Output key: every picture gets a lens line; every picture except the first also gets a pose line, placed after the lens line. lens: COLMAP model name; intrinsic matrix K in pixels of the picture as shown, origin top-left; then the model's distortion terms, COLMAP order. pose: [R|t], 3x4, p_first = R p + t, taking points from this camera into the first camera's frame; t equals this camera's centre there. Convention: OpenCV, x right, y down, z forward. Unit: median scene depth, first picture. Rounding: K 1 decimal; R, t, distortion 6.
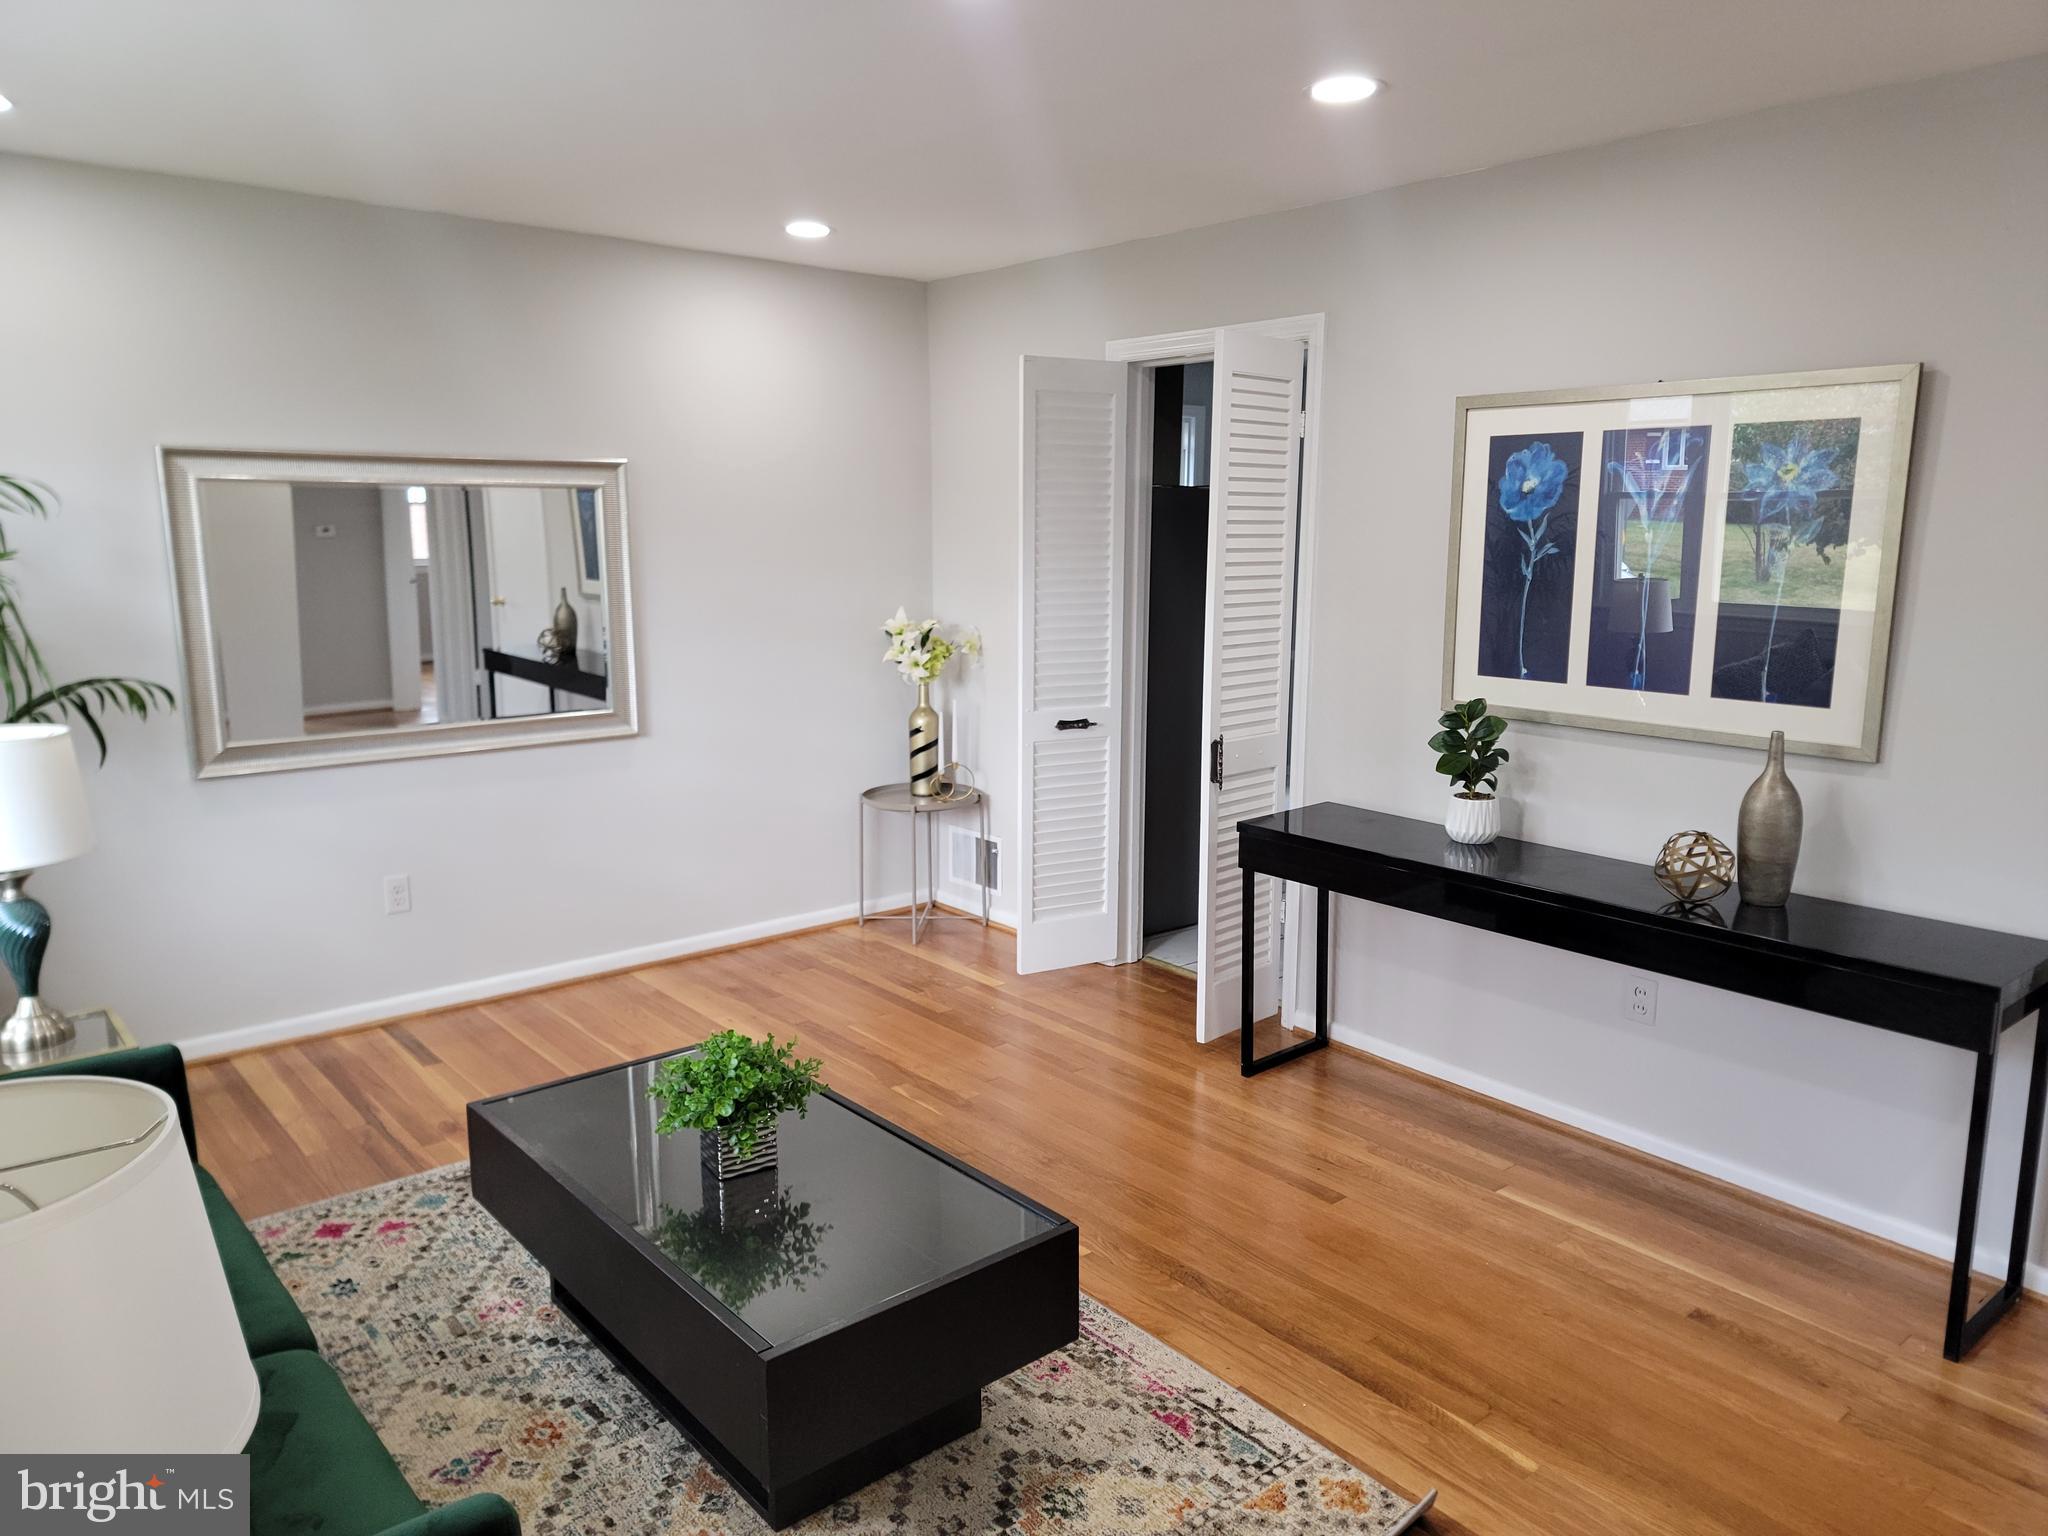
lens RADIAL K [[1416.3, 0, 1026.0], [0, 1416.3, 773.2], [0, 0, 1]] dist [0.060823, -0.042400]
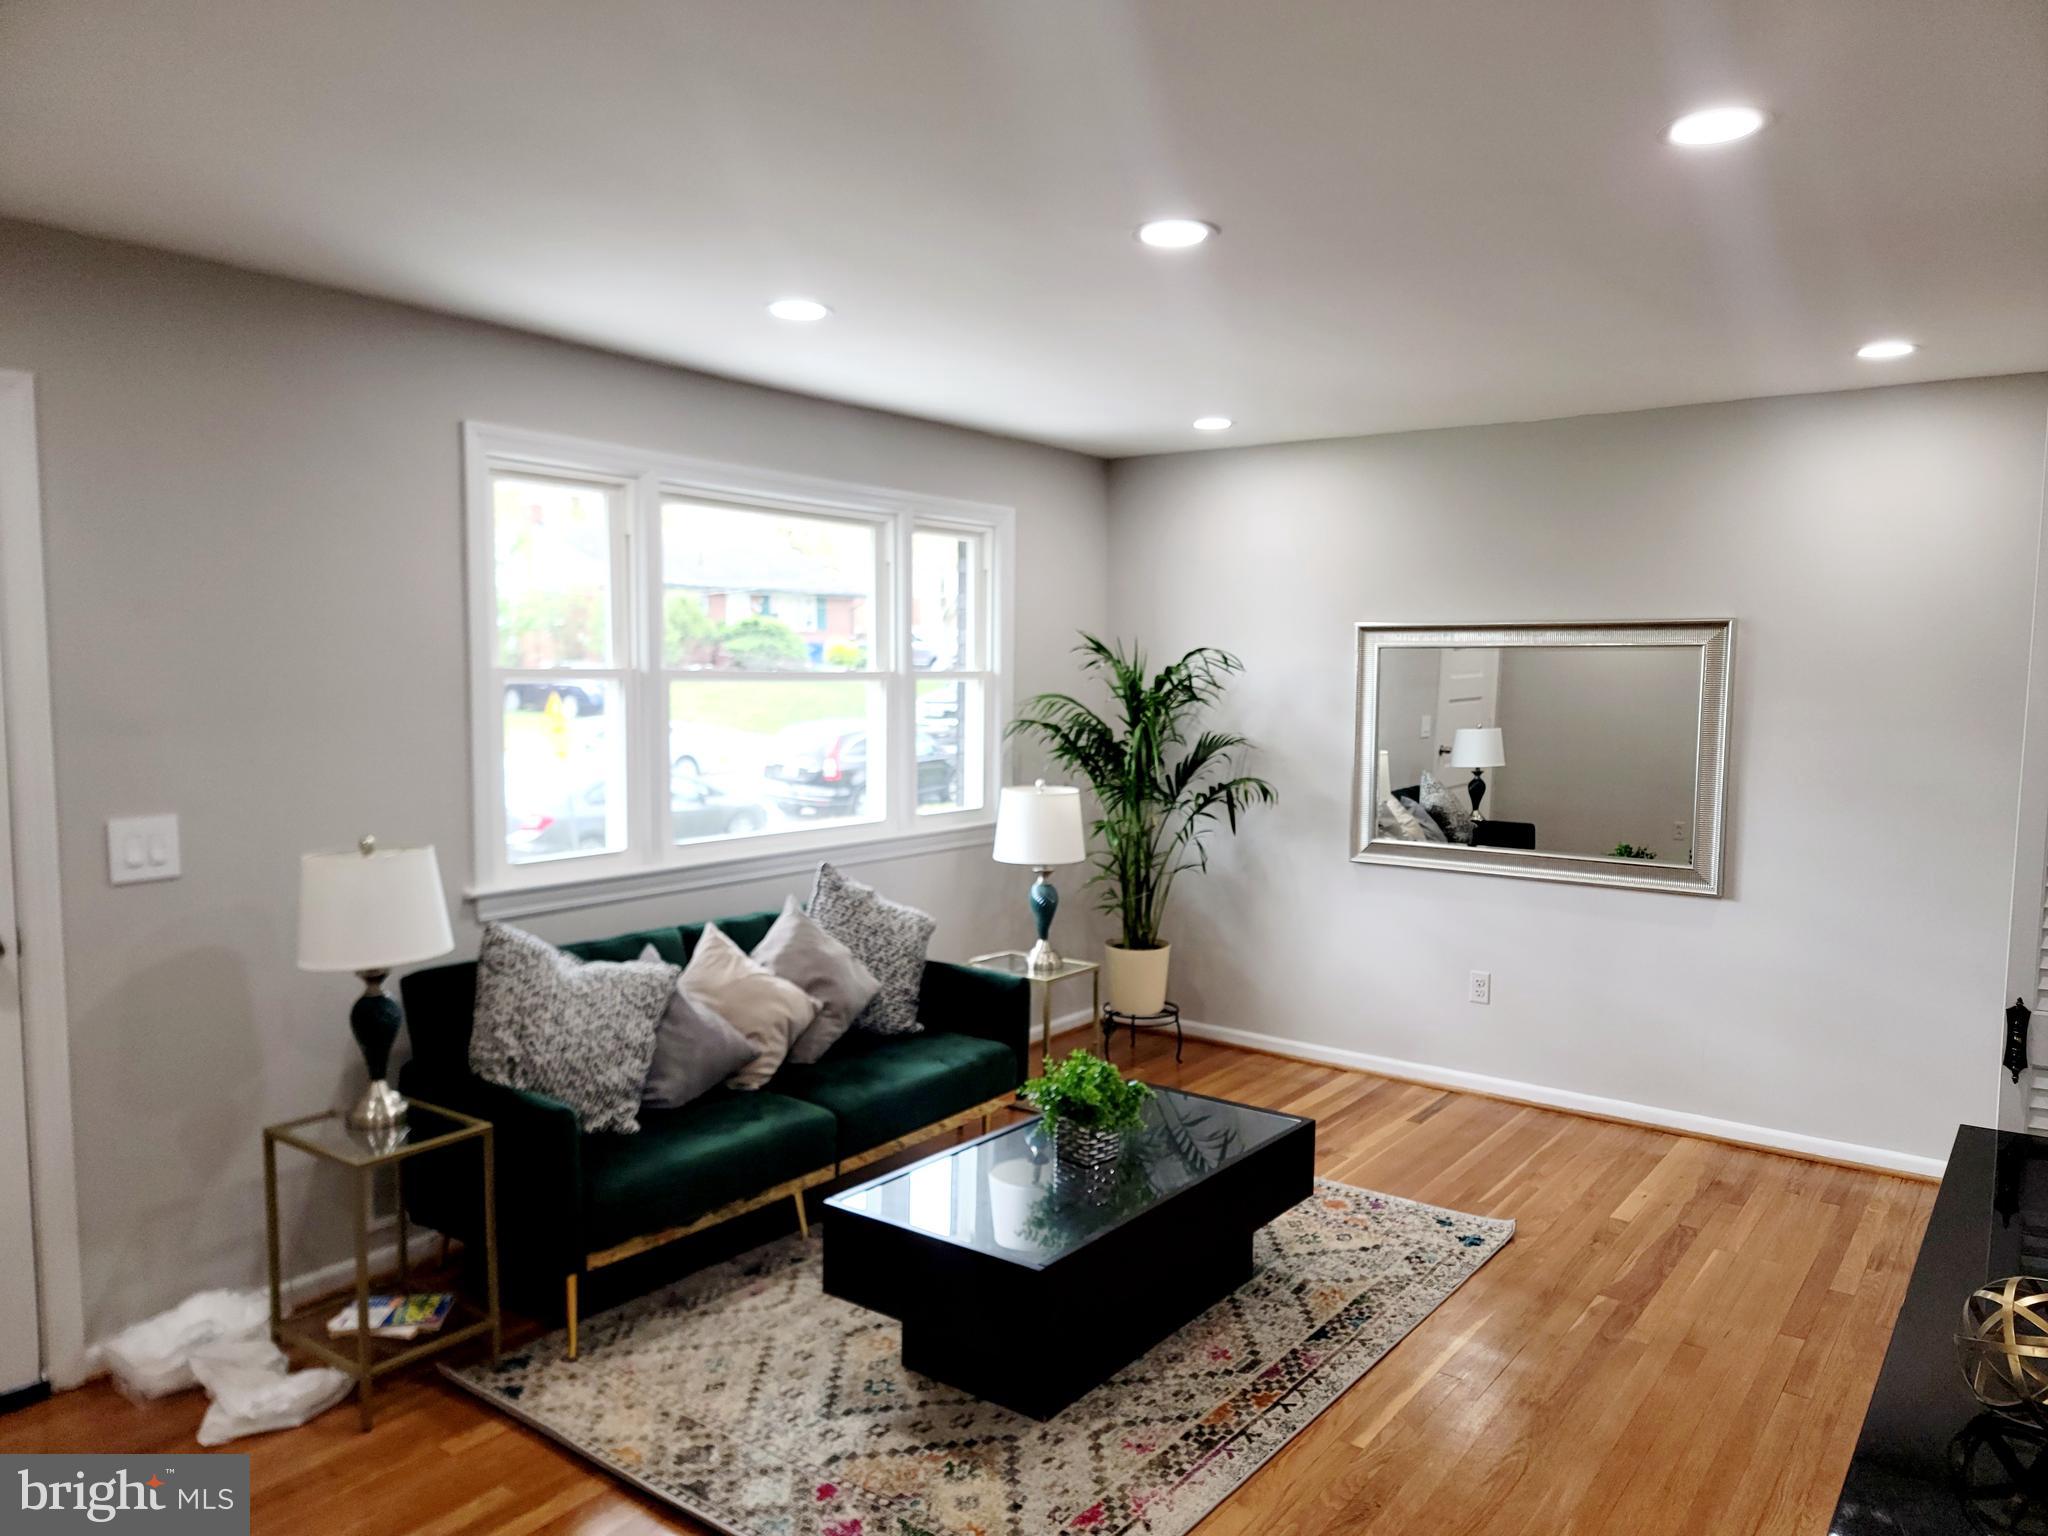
lens RADIAL K [[1416.3, 0, 1080.8], [0, 1416.3, 787.0], [0, 0, 1]] dist [0.060823, -0.042400]
pose [[0.240537, 0.082138, -0.967158, 0.612113], [-0.180149, 0.982879, 0.038669, -0.065133], [0.953776, 0.164932, 0.251216, 0.362122]]
